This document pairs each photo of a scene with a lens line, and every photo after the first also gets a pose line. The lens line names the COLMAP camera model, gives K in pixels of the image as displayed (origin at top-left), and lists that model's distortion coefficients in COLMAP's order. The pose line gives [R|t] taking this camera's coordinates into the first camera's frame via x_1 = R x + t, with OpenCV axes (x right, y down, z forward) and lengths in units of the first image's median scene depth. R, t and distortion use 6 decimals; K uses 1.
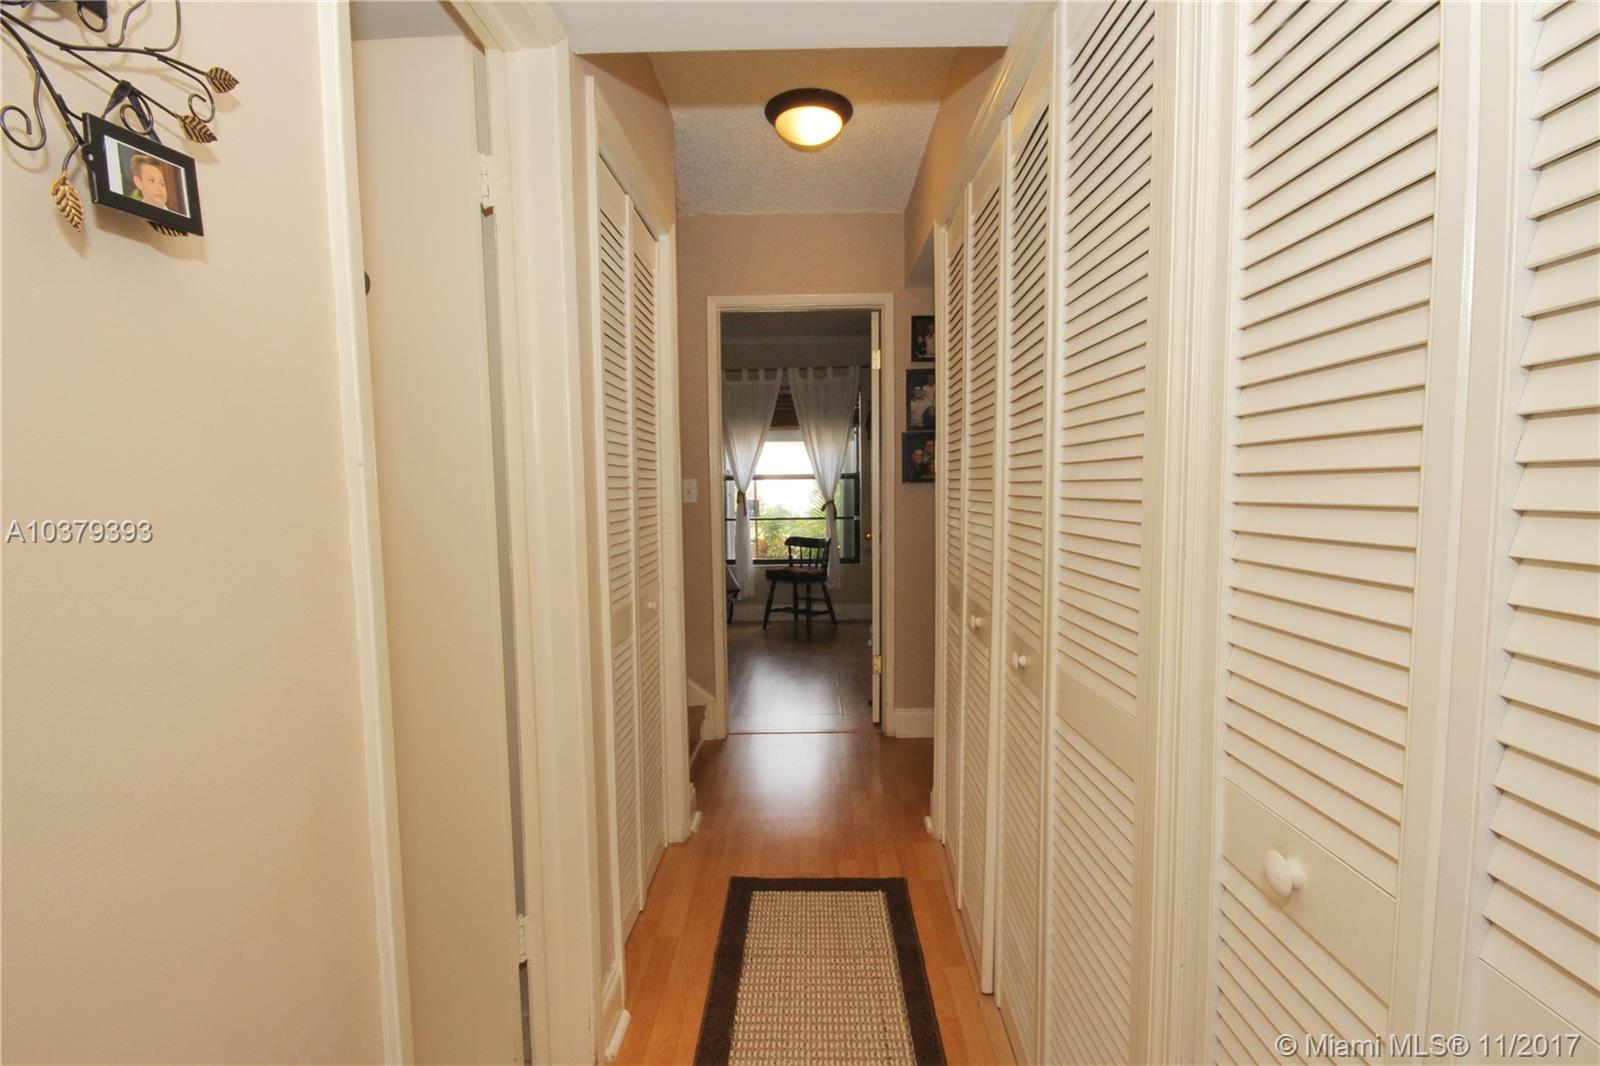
lens RADIAL K [[749.5, 0, 819.5], [0, 749.5, 538.7], [0, 0, 1]] dist [0.018599, -0.016556]
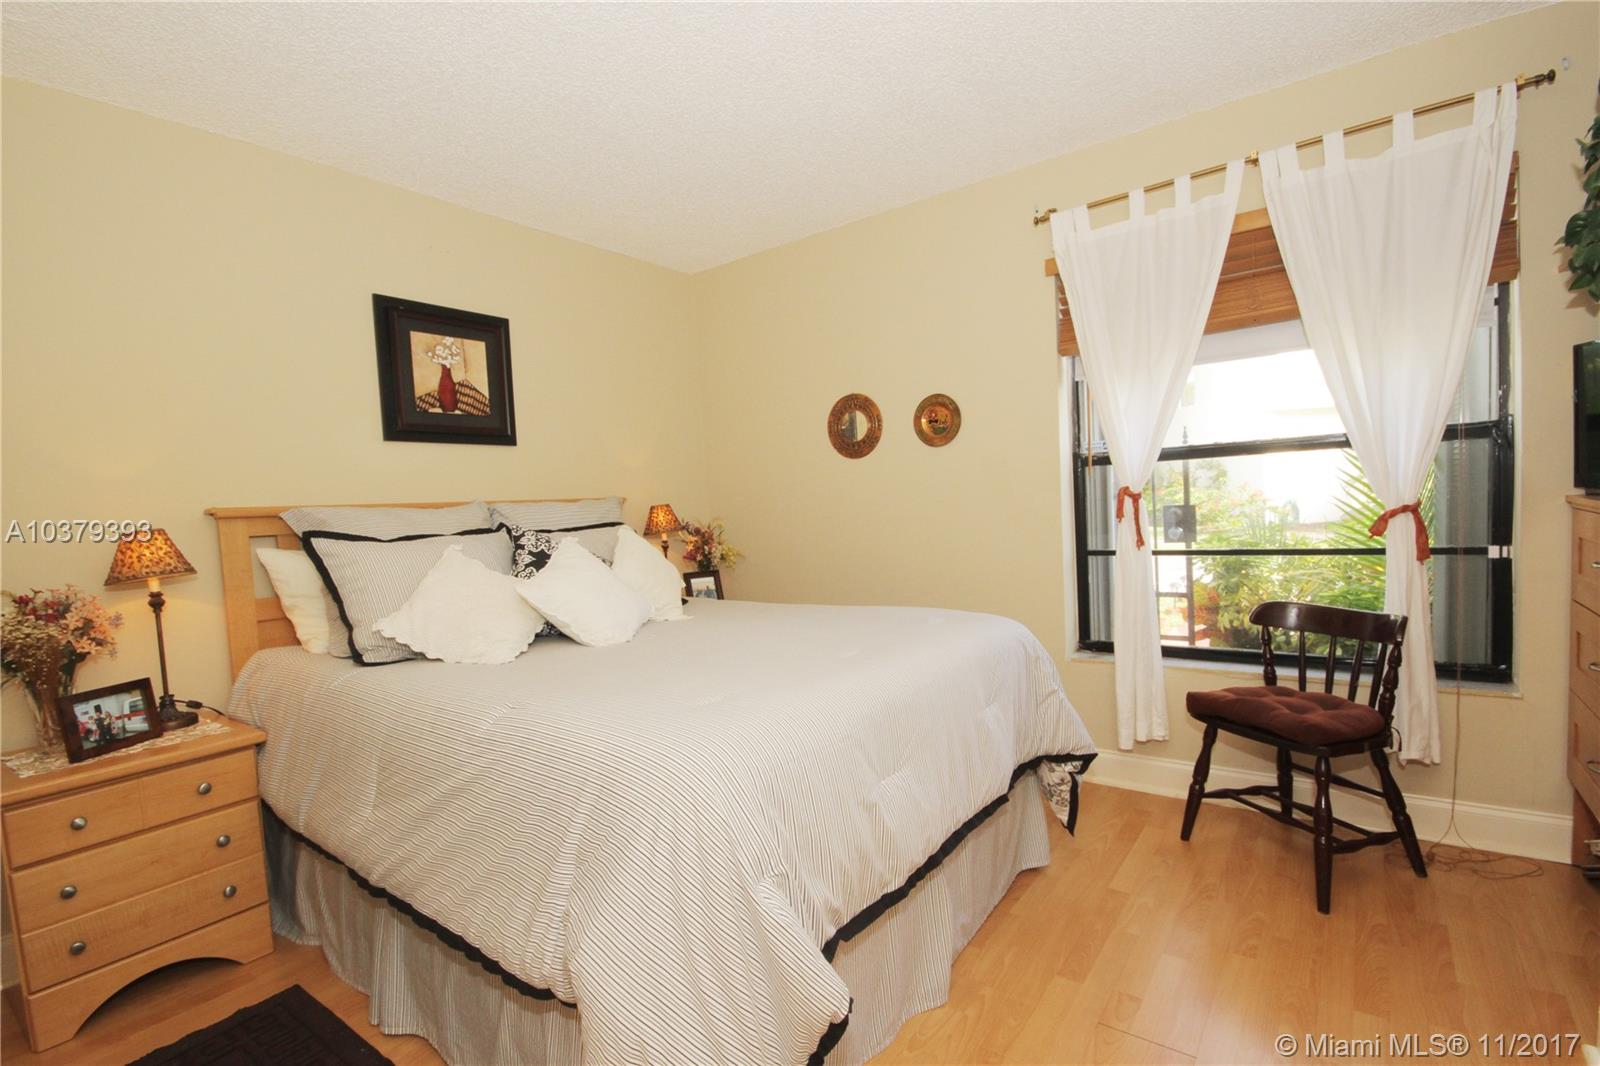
lens RADIAL K [[704.9, 0, 797.7], [0, 704.9, 562.8], [0, 0, 1]] dist [-0.000014, -0.012899]
pose [[0.797107, 0.008543, -0.603778, -0.013669], [0.003401, 0.999821, 0.018636, -0.030241], [0.603829, -0.016909, 0.796935, 0.569507]]
